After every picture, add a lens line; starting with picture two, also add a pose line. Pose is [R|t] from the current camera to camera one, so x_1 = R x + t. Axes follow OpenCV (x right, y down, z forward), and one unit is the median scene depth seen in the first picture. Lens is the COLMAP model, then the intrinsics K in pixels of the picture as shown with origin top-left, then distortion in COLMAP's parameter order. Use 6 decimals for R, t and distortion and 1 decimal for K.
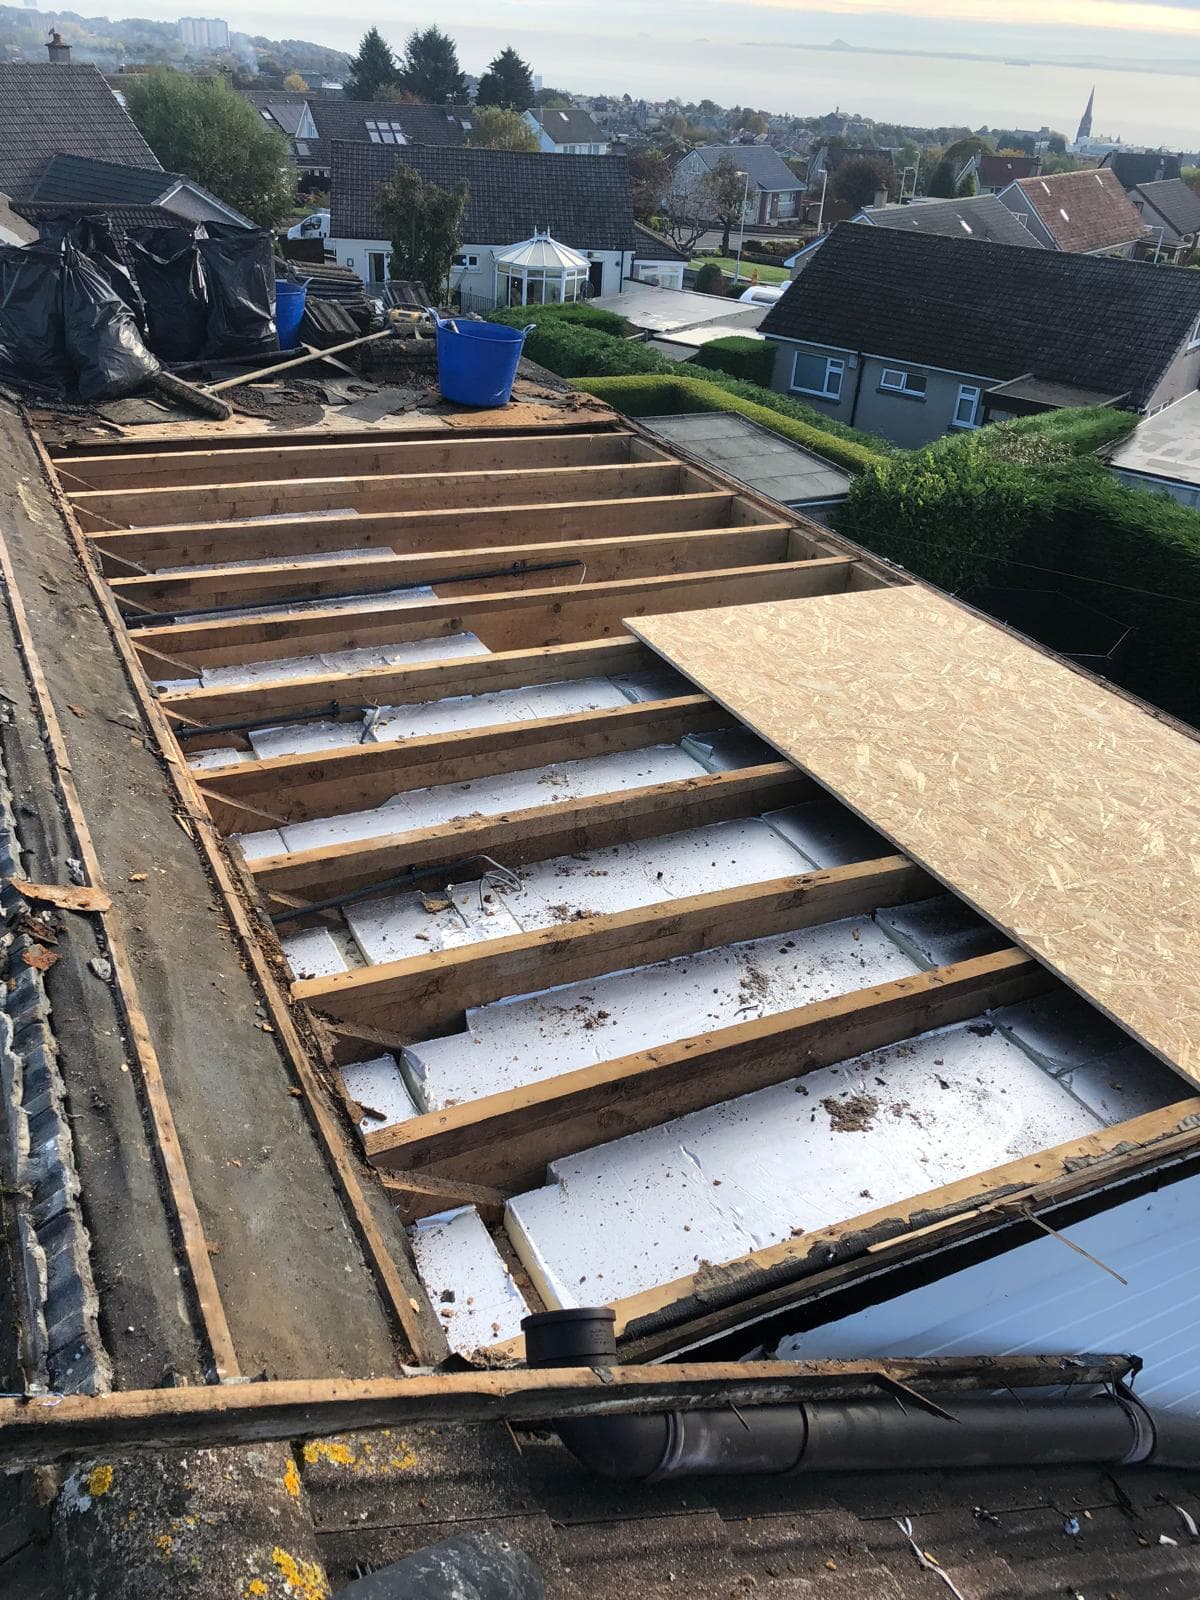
lens RADIAL K [[1296.4, 0, 600.0], [0, 1296.4, 800.0], [0, 0, 1]] dist [0.002173, -0.002445]
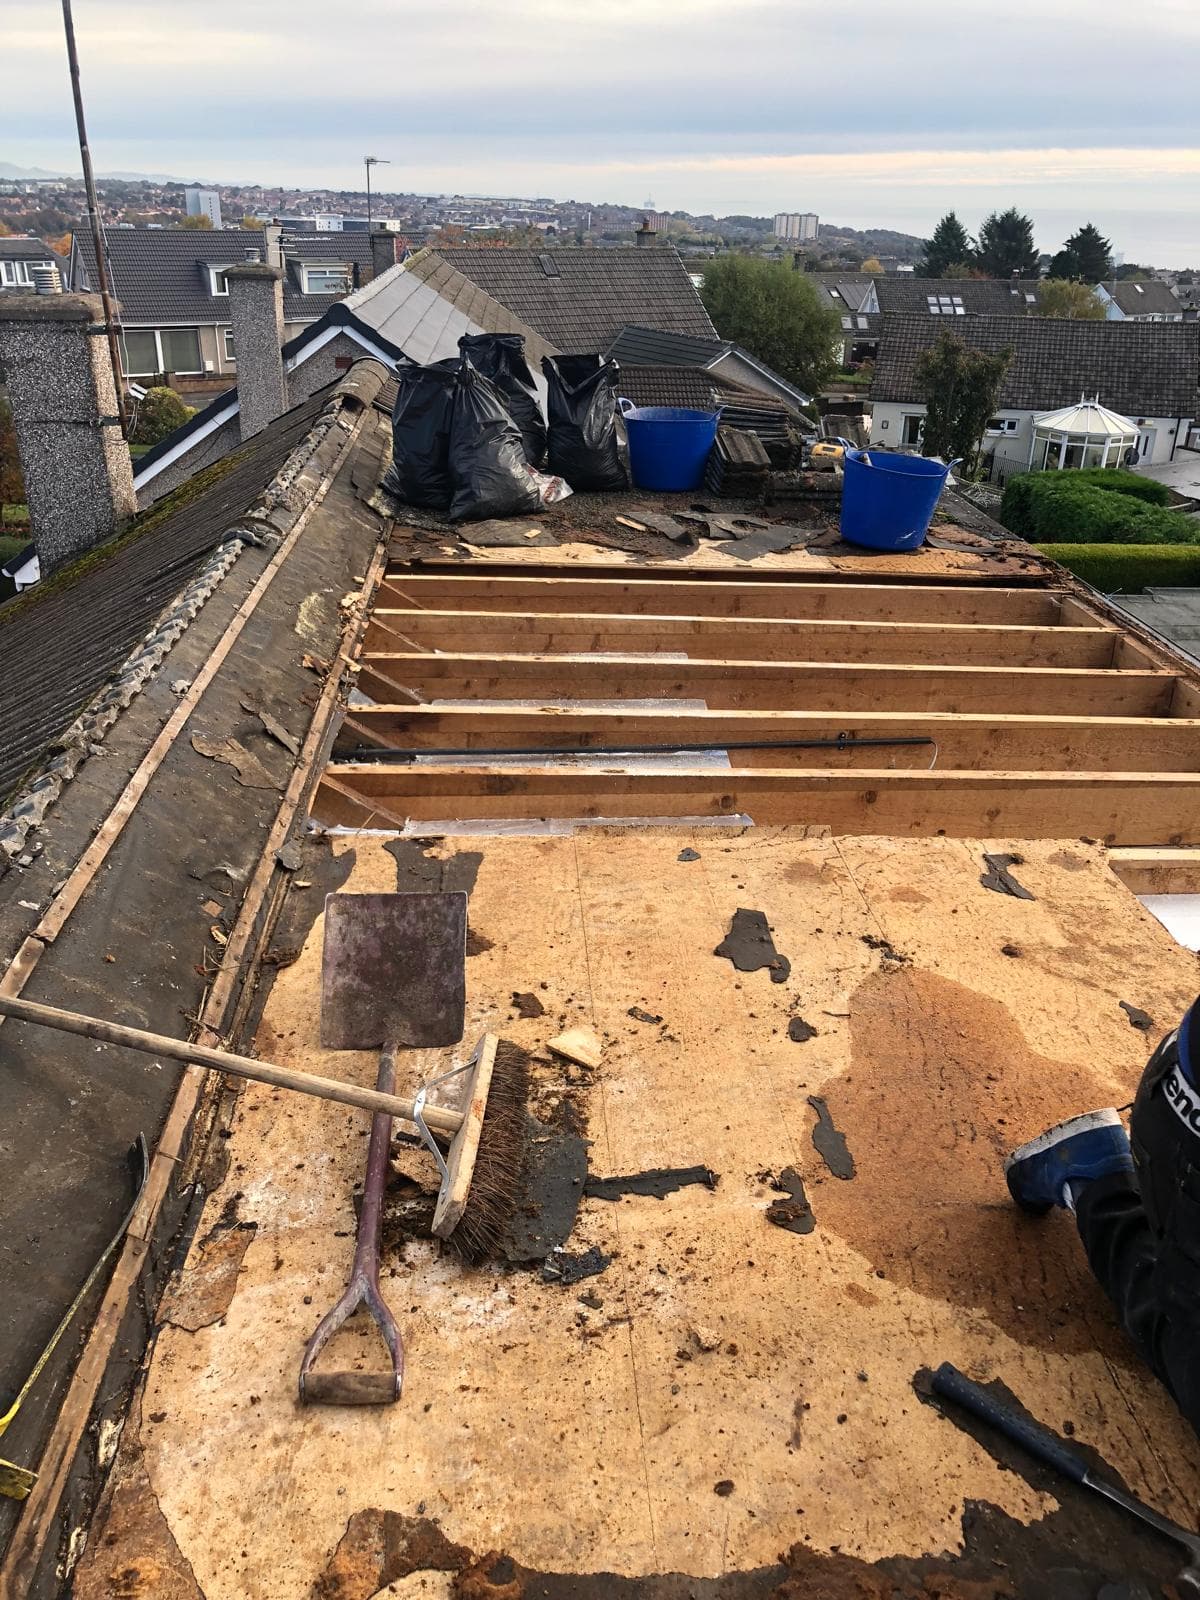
lens RADIAL K [[1296.4, 0, 600.0], [0, 1296.4, 800.0], [0, 0, 1]] dist [0.002173, -0.002445]
pose [[0.921771, 0.121385, -0.368244, 0.070851], [-0.163090, 0.983011, -0.084207, -0.039699], [0.351766, 0.137677, 0.925908, 0.168638]]
